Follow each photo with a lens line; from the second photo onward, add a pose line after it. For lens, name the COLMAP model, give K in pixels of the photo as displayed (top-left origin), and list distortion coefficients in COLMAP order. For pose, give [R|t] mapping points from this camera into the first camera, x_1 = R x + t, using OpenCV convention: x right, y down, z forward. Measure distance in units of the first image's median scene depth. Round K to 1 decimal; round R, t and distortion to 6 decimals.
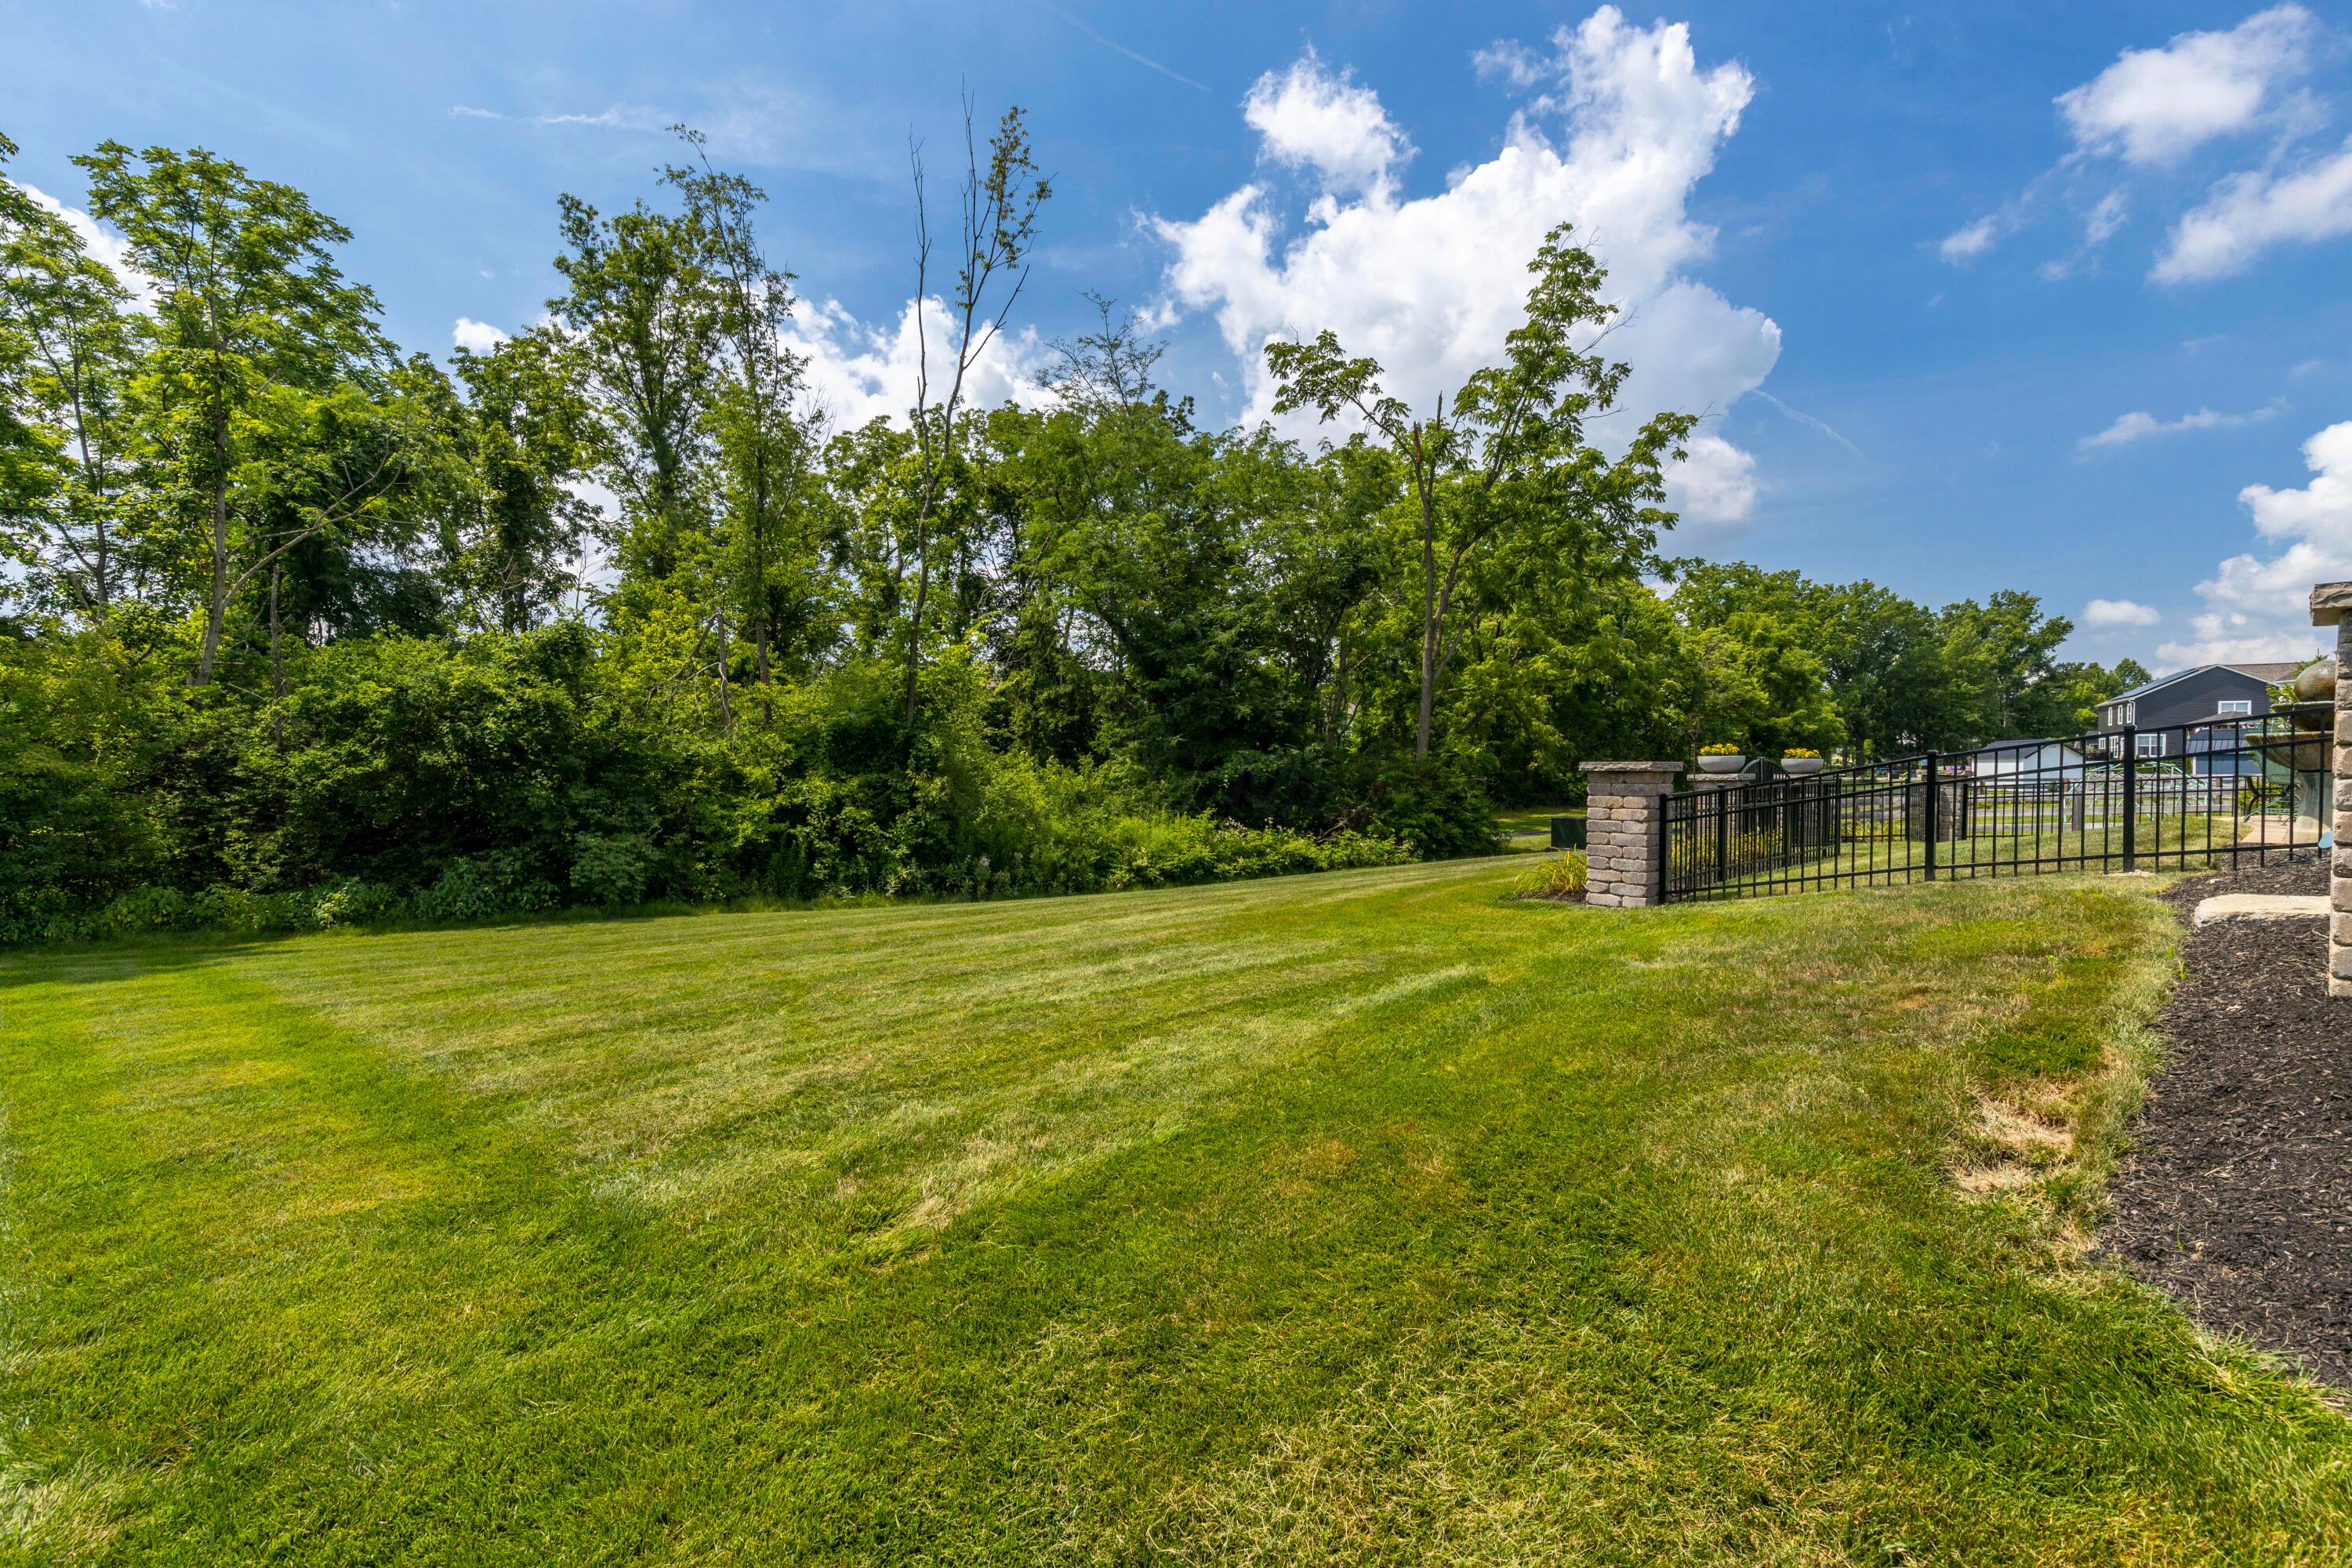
lens RADIAL K [[1054.8, 0, 1173.8], [0, 1054.8, 779.0], [0, 0, 1]] dist [0.000462, -0.000168]
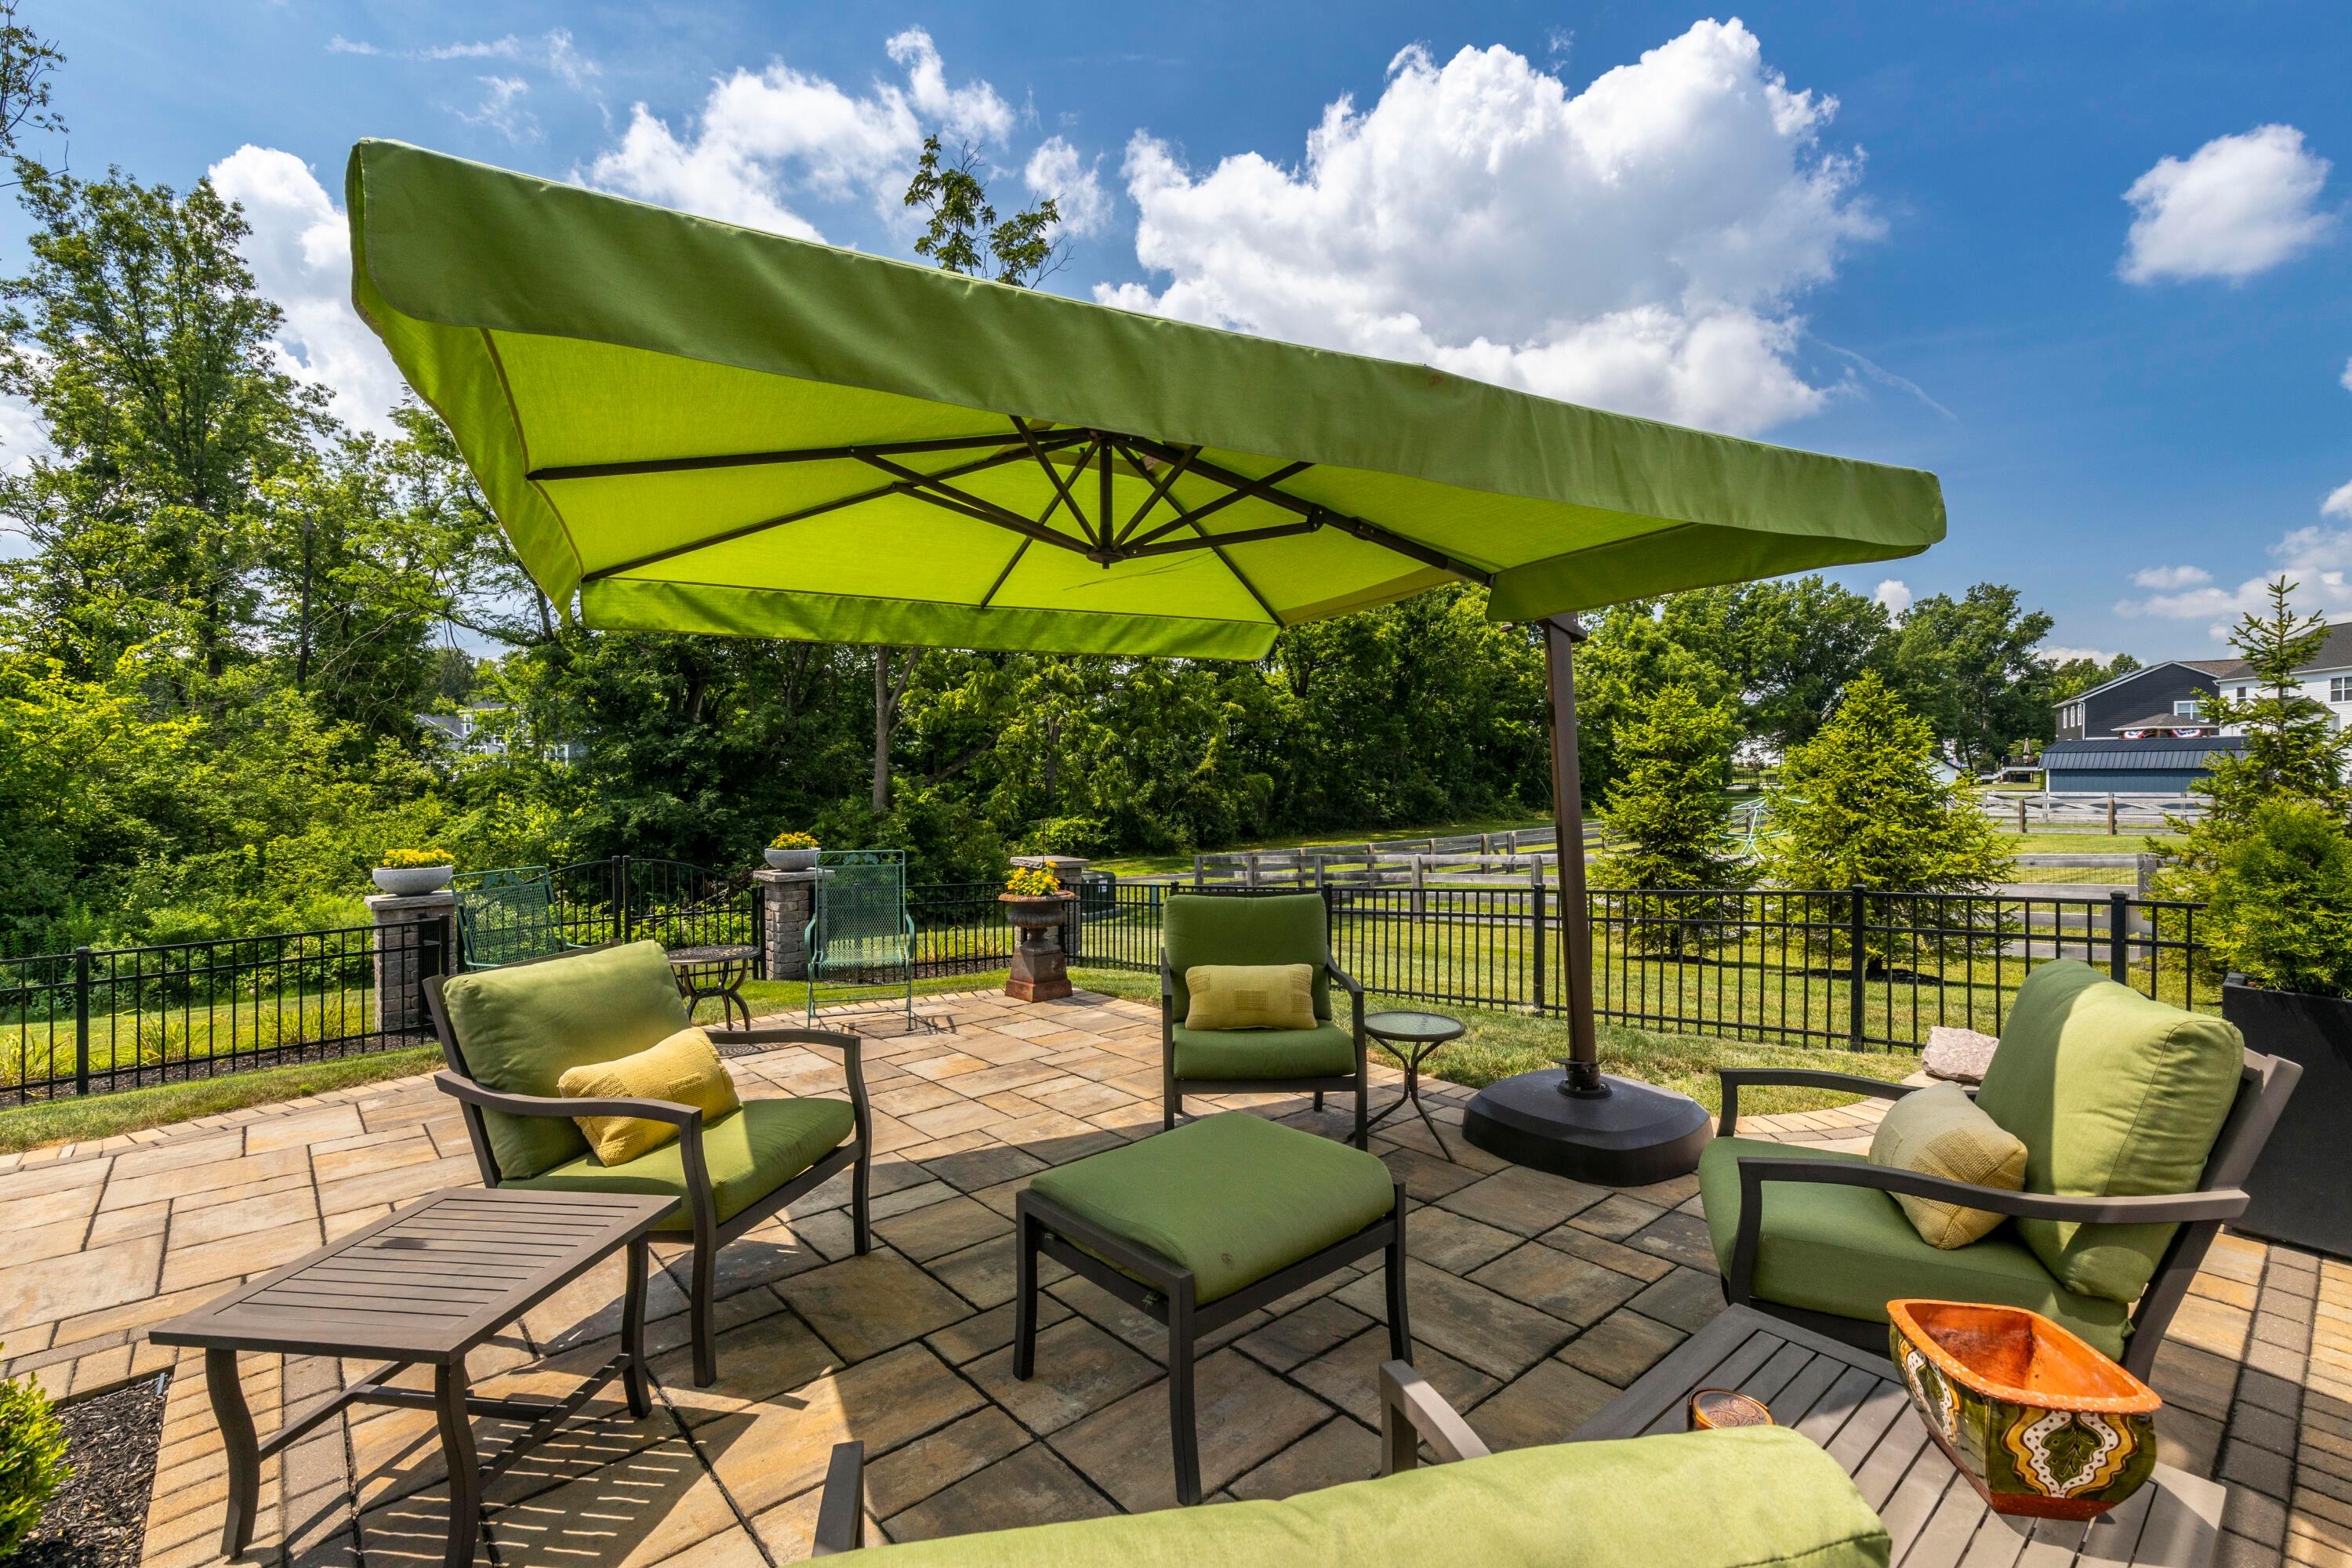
lens RADIAL K [[1054.8, 0, 1173.8], [0, 1054.8, 779.0], [0, 0, 1]] dist [0.000462, -0.000168]
pose [[0.999643, -0.006805, -0.025826, 0.501436], [0.006751, 0.999975, -0.002199, -0.036657], [0.025840, 0.002023, 0.999664, 0.178613]]
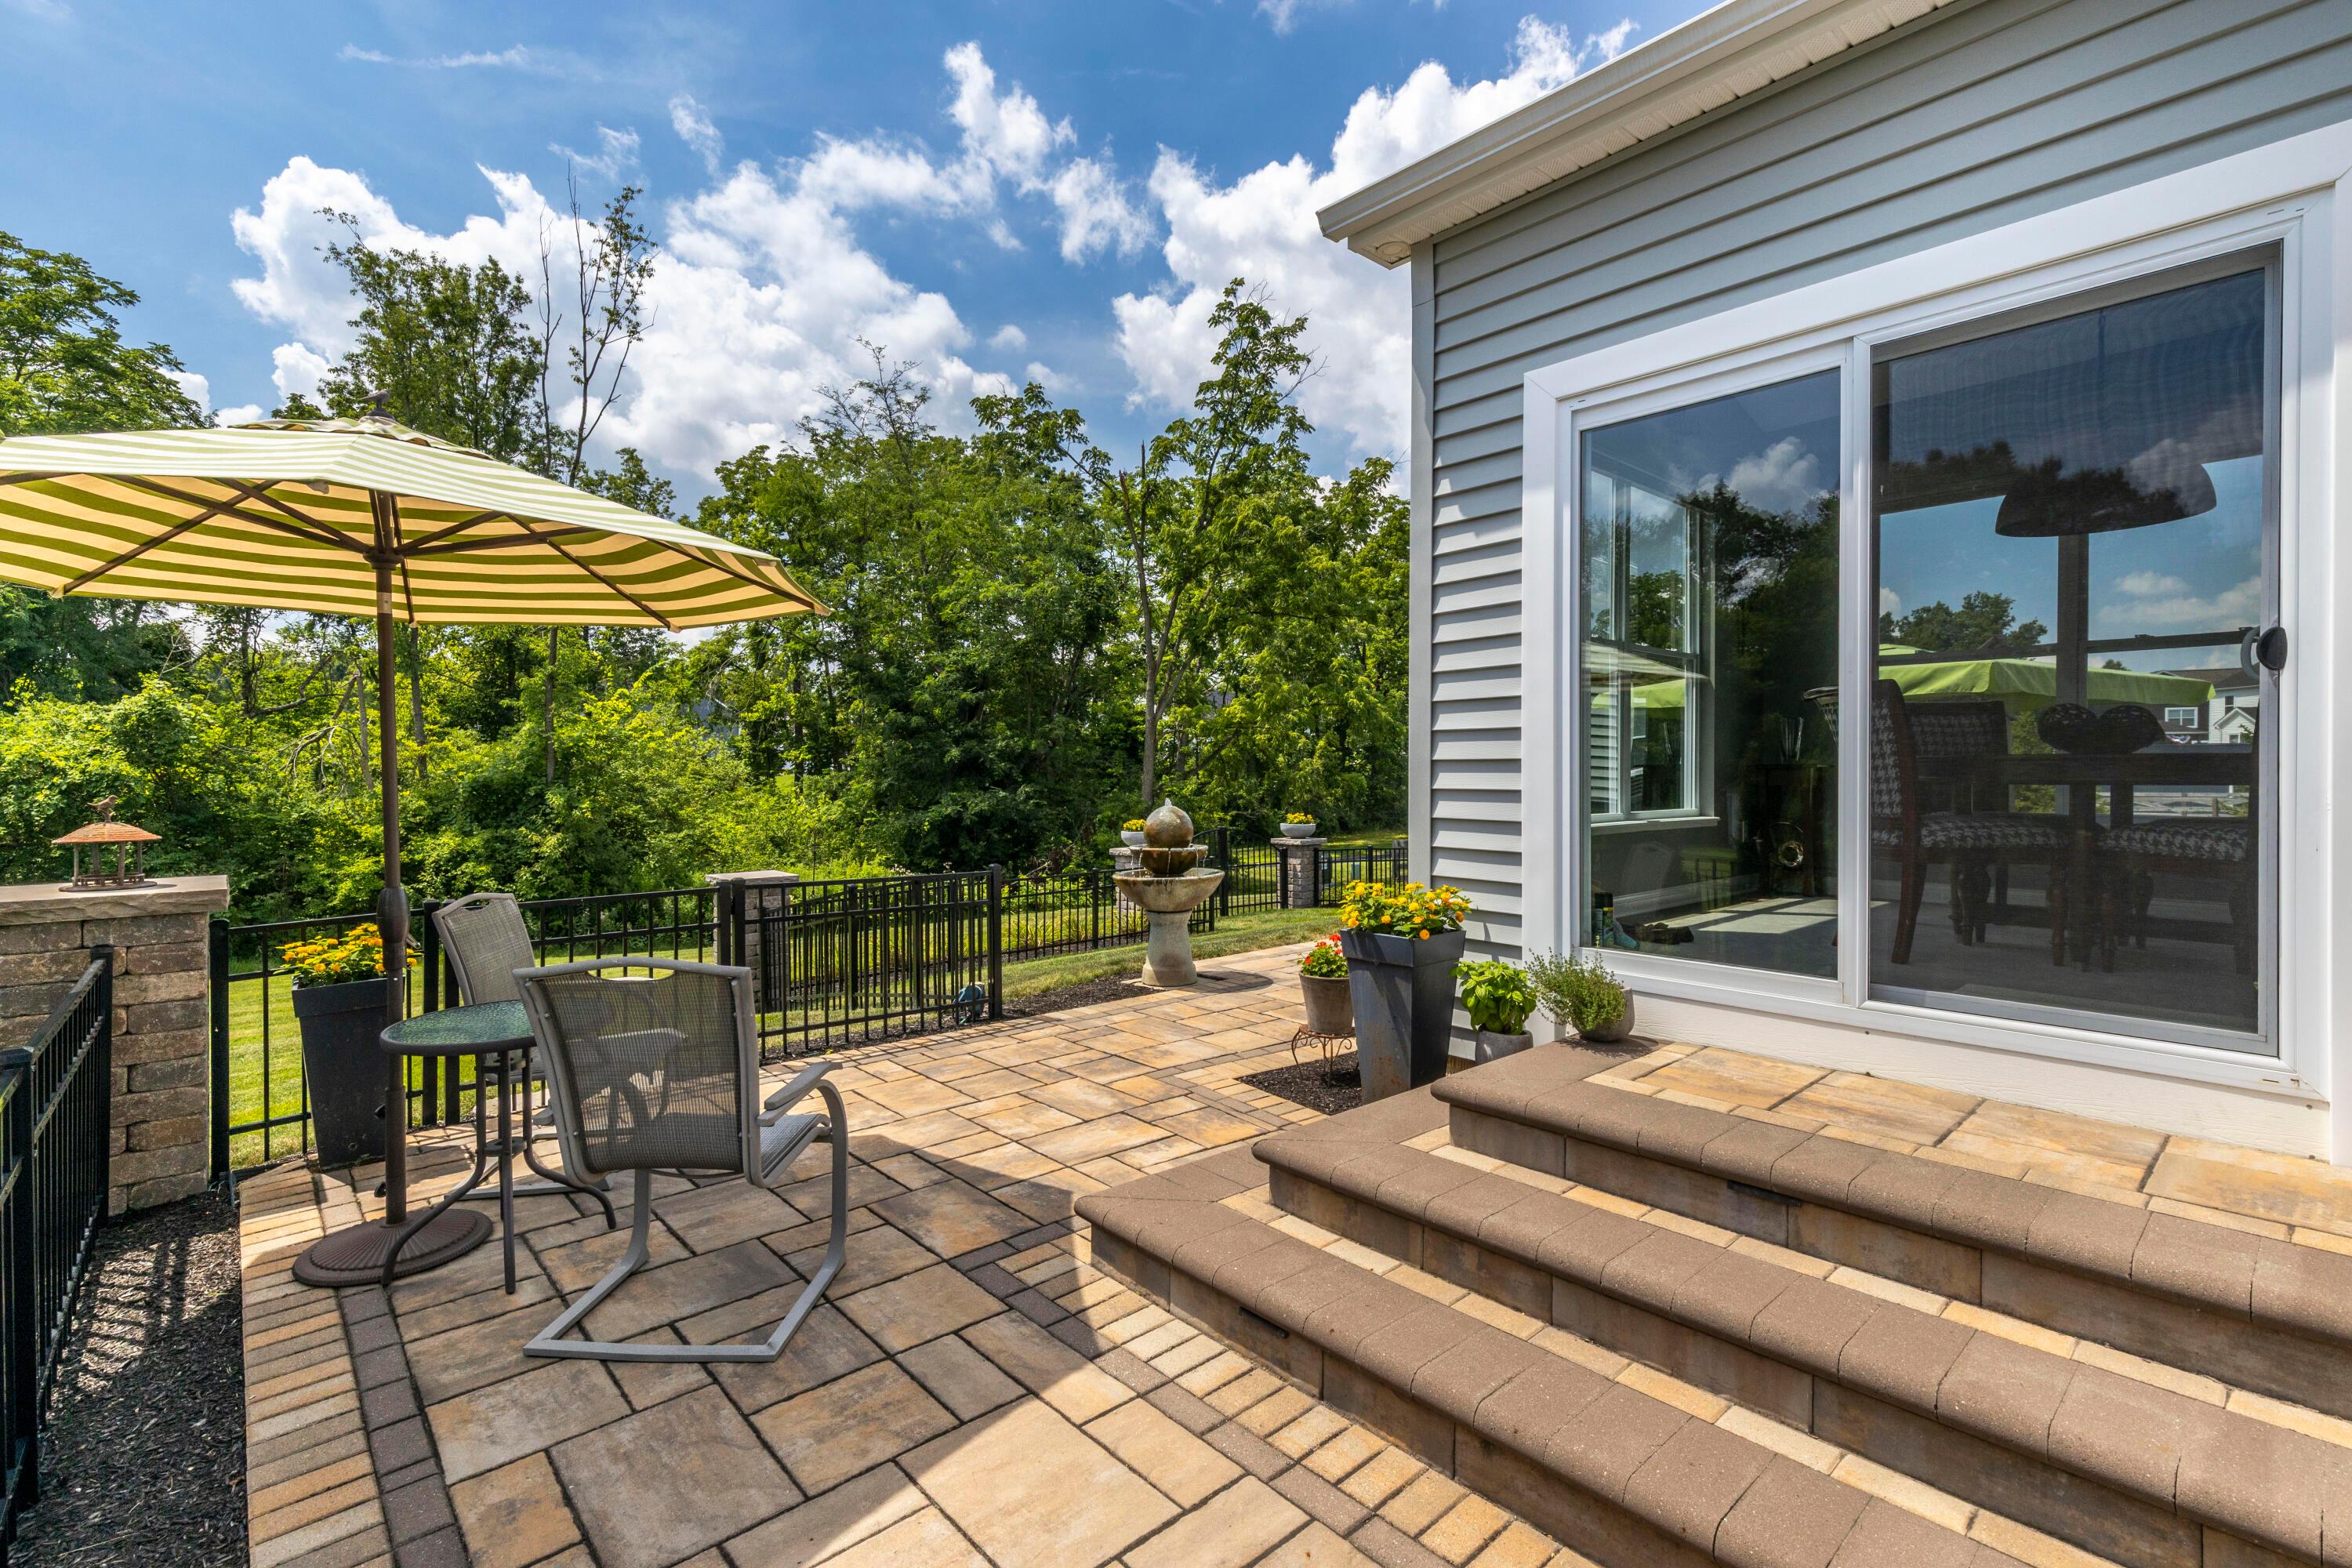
lens RADIAL K [[1048.3, 0, 1170.7], [0, 1048.3, 774.1], [0, 0, 1]] dist [0.000940, -0.000499]
pose [[0.999774, -0.005233, -0.020624, 0.289705], [0.005091, 0.999963, -0.006920, -0.035815], [0.020660, 0.006813, 0.999763, -0.013622]]
